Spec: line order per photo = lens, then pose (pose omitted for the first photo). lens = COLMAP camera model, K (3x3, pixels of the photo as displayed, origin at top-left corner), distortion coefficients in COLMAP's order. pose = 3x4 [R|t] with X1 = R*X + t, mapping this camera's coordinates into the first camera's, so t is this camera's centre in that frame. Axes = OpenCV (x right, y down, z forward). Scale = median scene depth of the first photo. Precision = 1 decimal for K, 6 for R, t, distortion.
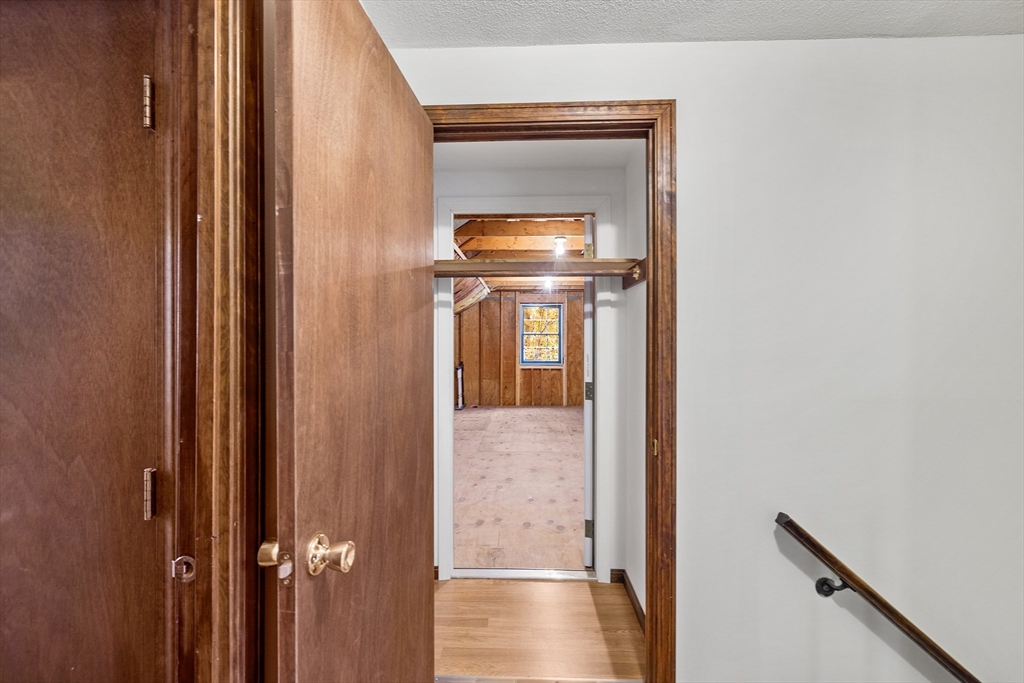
lens RADIAL K [[433.9, 0, 515.3], [0, 433.9, 342.3], [0, 0, 1]] dist [0.002068, 0.000675]
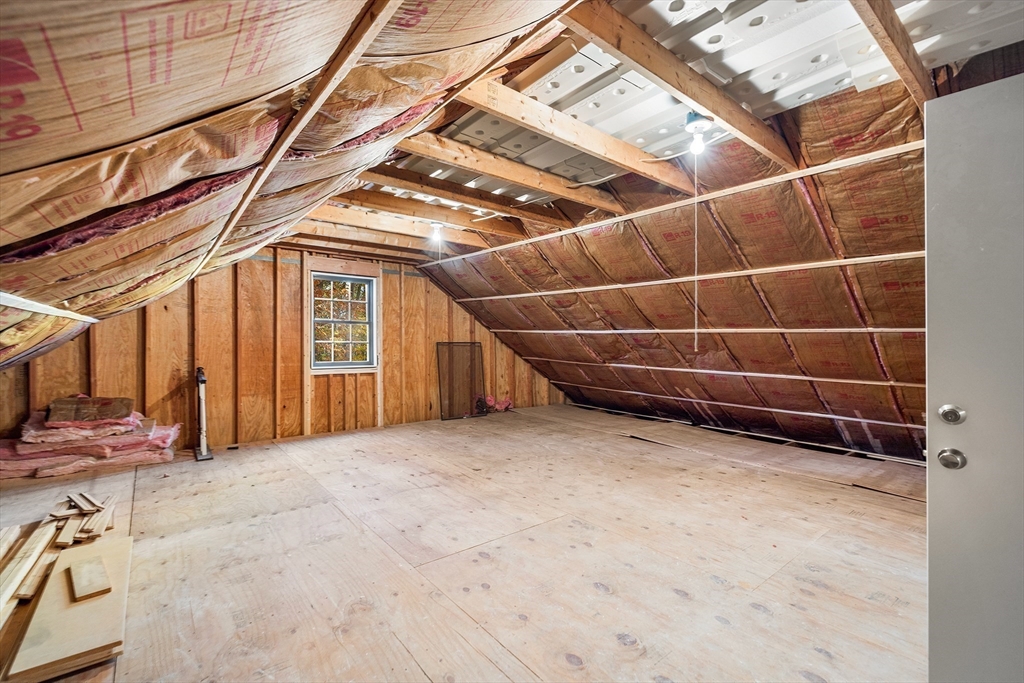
lens RADIAL K [[433.9, 0, 501.8], [0, 433.9, 338.3], [0, 0, 1]] dist [0.002068, 0.000675]
pose [[0.769034, 0.010199, 0.639126, -0.179223], [-0.009134, 0.999946, -0.004966, 0.008074], [-0.639142, -0.002018, 0.769086, 0.343112]]
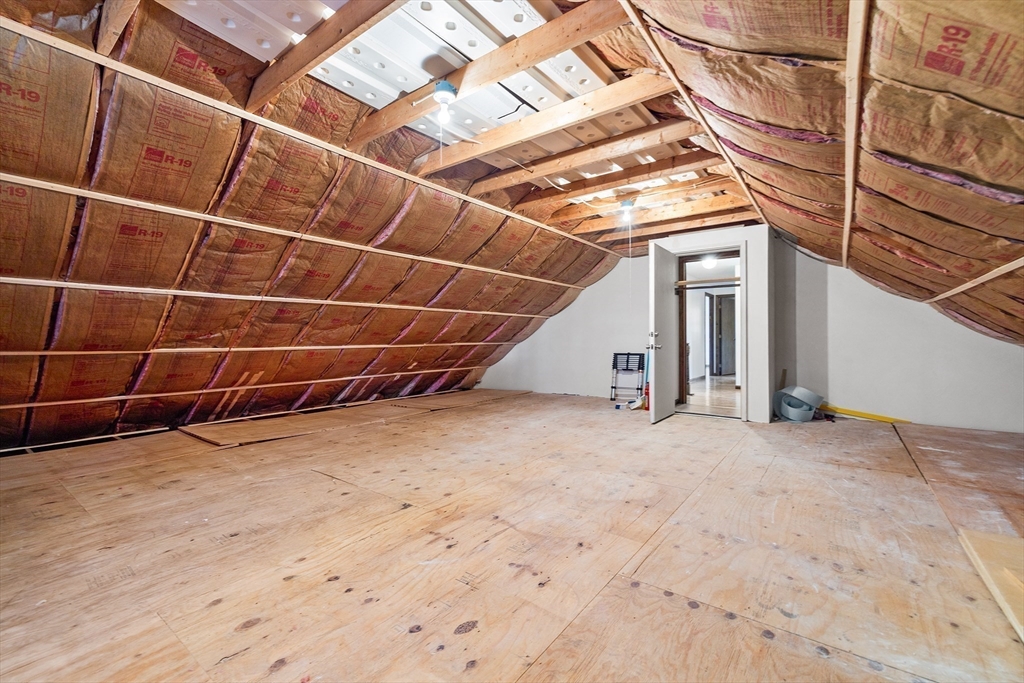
lens RADIAL K [[433.9, 0, 508.5], [0, 433.9, 337.9], [0, 0, 1]] dist [0.002068, 0.000675]
pose [[-0.805497, 0.002723, 0.592594, -0.128578], [0.006467, 0.999970, 0.004196, 0.033632], [-0.592565, 0.007212, -0.805490, 0.911172]]
